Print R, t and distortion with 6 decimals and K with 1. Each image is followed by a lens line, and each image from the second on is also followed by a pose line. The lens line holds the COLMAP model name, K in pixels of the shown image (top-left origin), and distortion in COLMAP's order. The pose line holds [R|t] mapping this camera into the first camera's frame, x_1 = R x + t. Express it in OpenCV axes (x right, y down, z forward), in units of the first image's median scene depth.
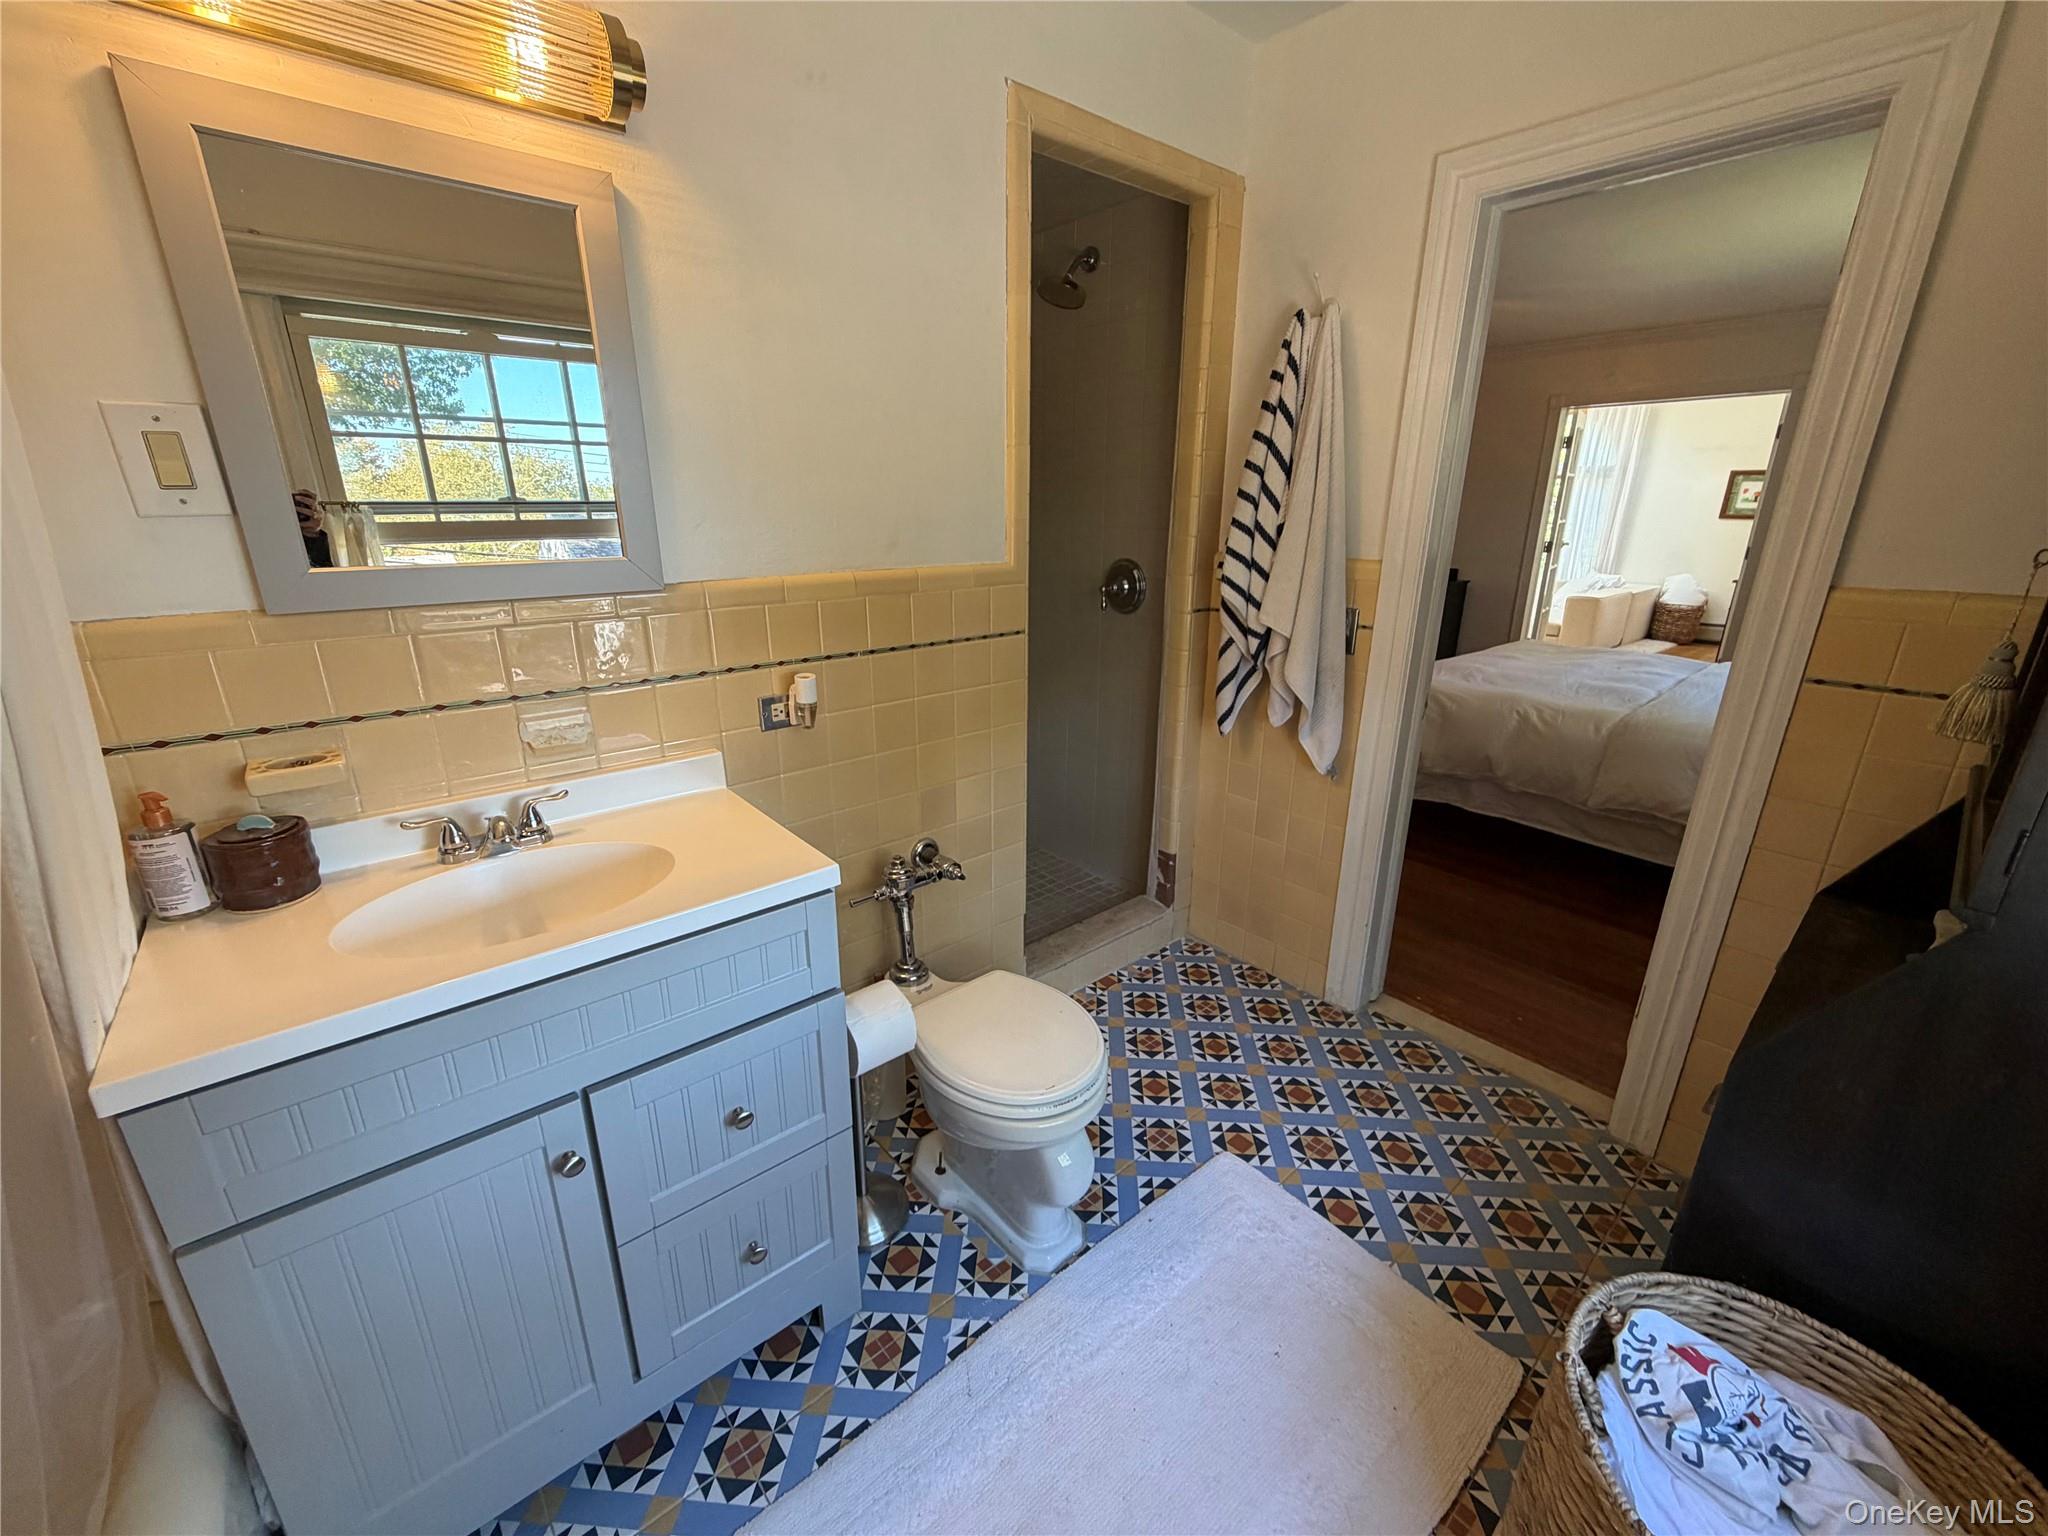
lens RADIAL K [[816.4, 0, 1017.8], [0, 816.4, 766.3], [0, 0, 1]] dist [0.002105, -0.000351]
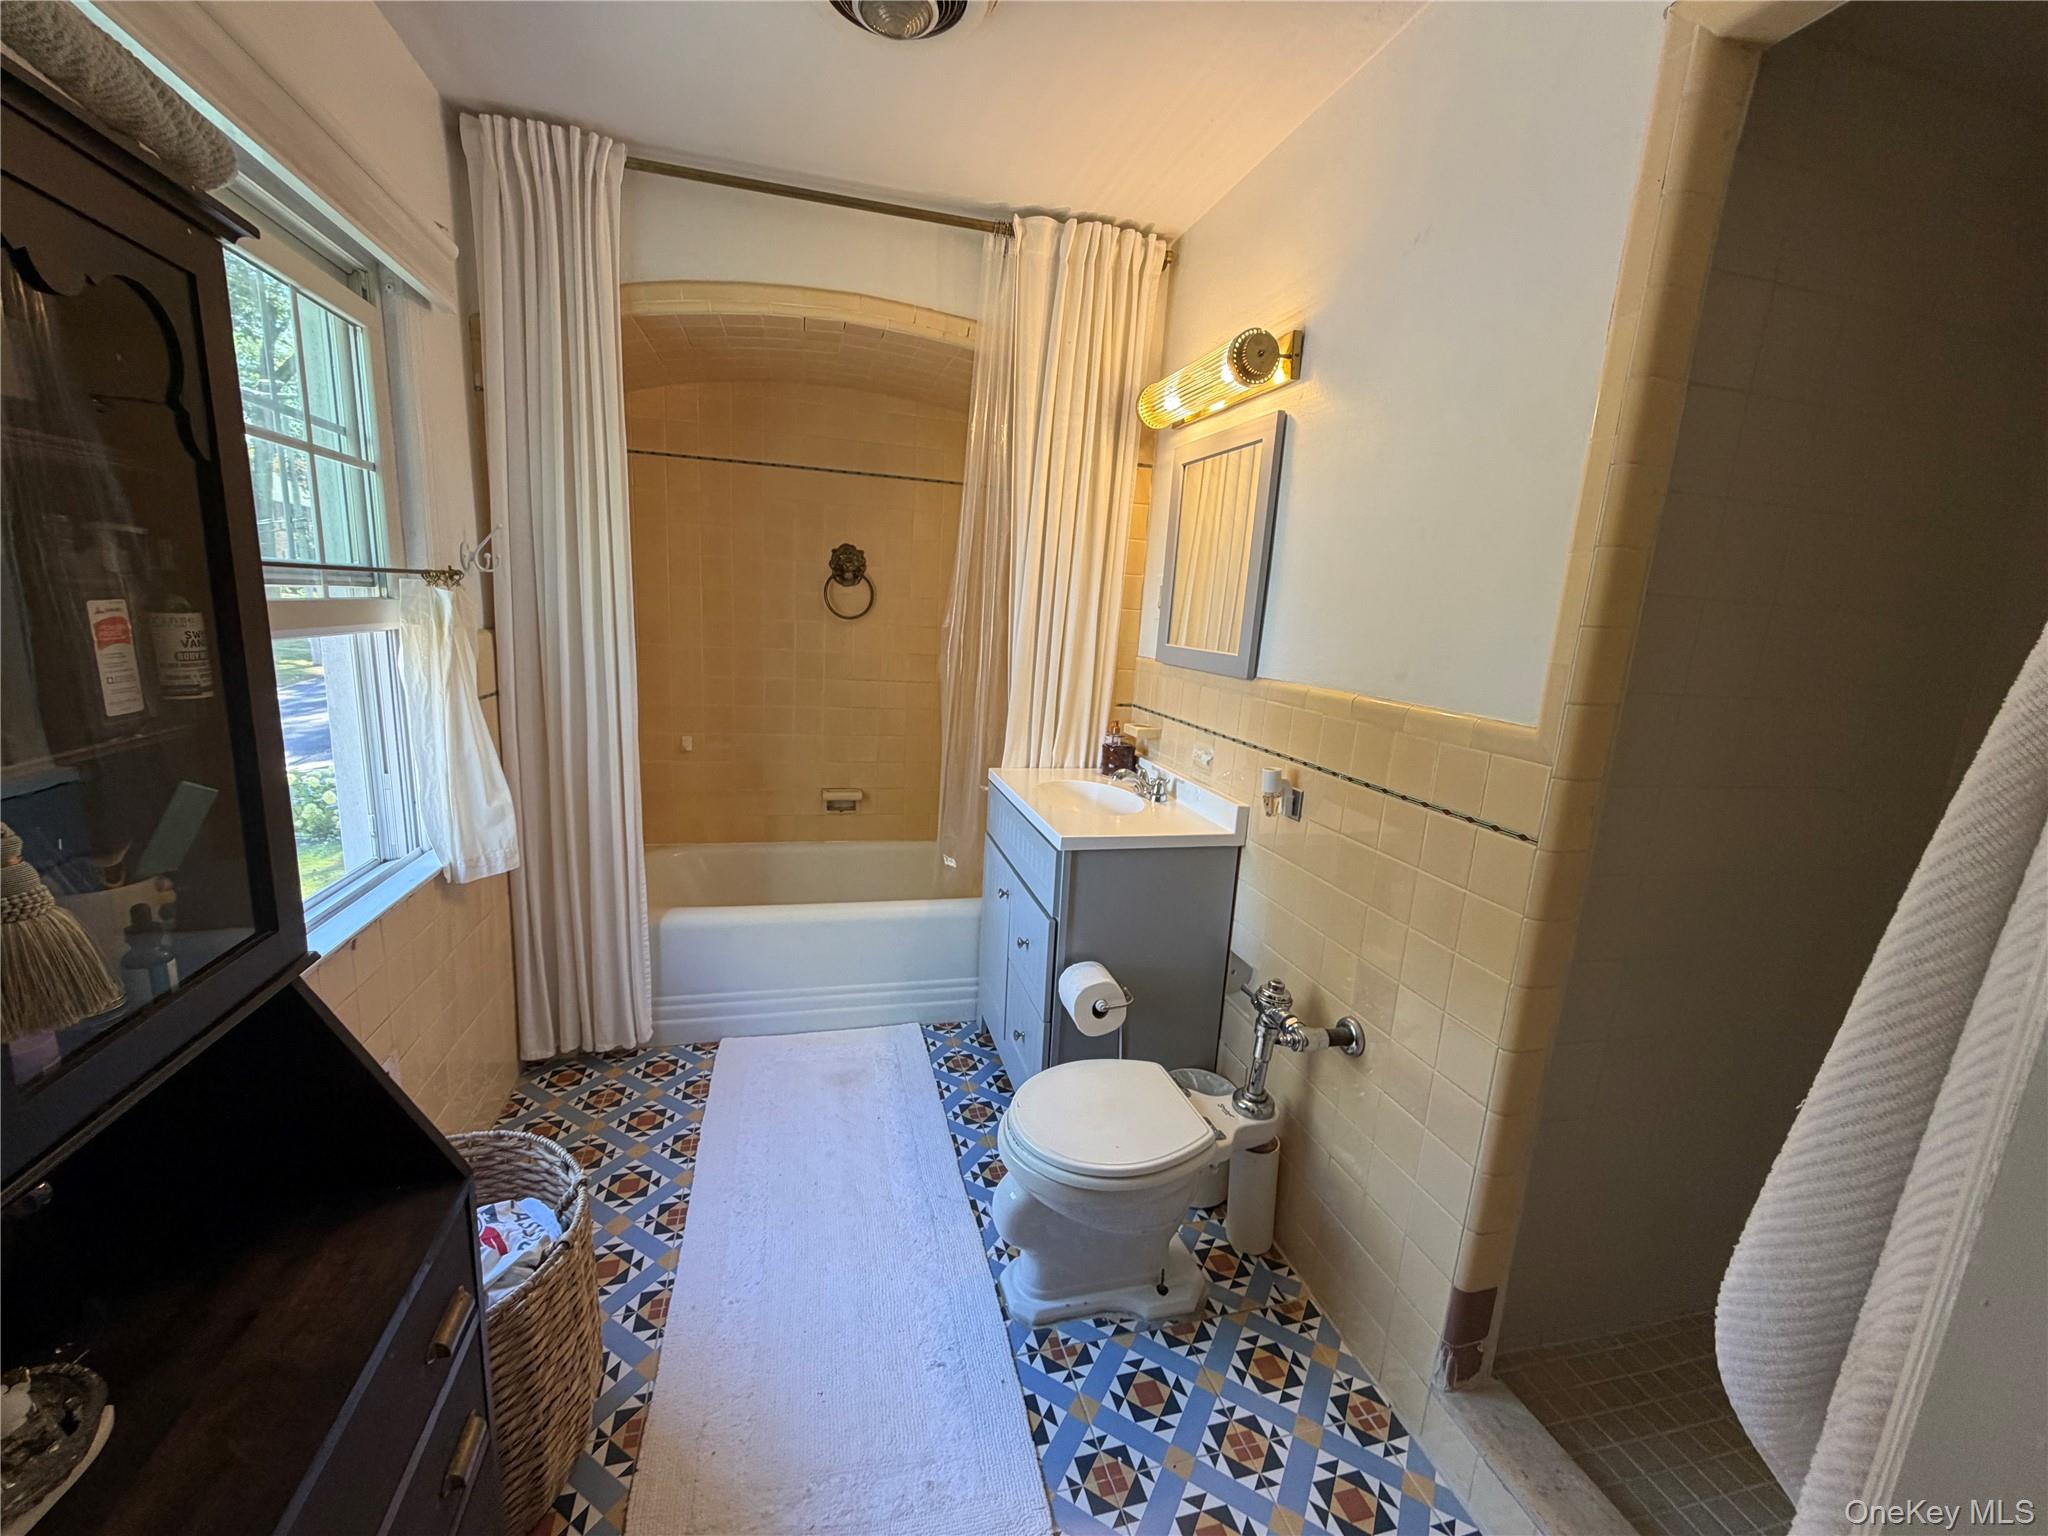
lens RADIAL K [[816.4, 0, 1017.8], [0, 816.4, 766.3], [0, 0, 1]] dist [0.002105, -0.000351]
pose [[-0.434571, 0.147776, -0.888432, 0.829711], [-0.335860, 0.888701, 0.312104, -0.321049], [0.835671, 0.434020, -0.336571, 0.996833]]
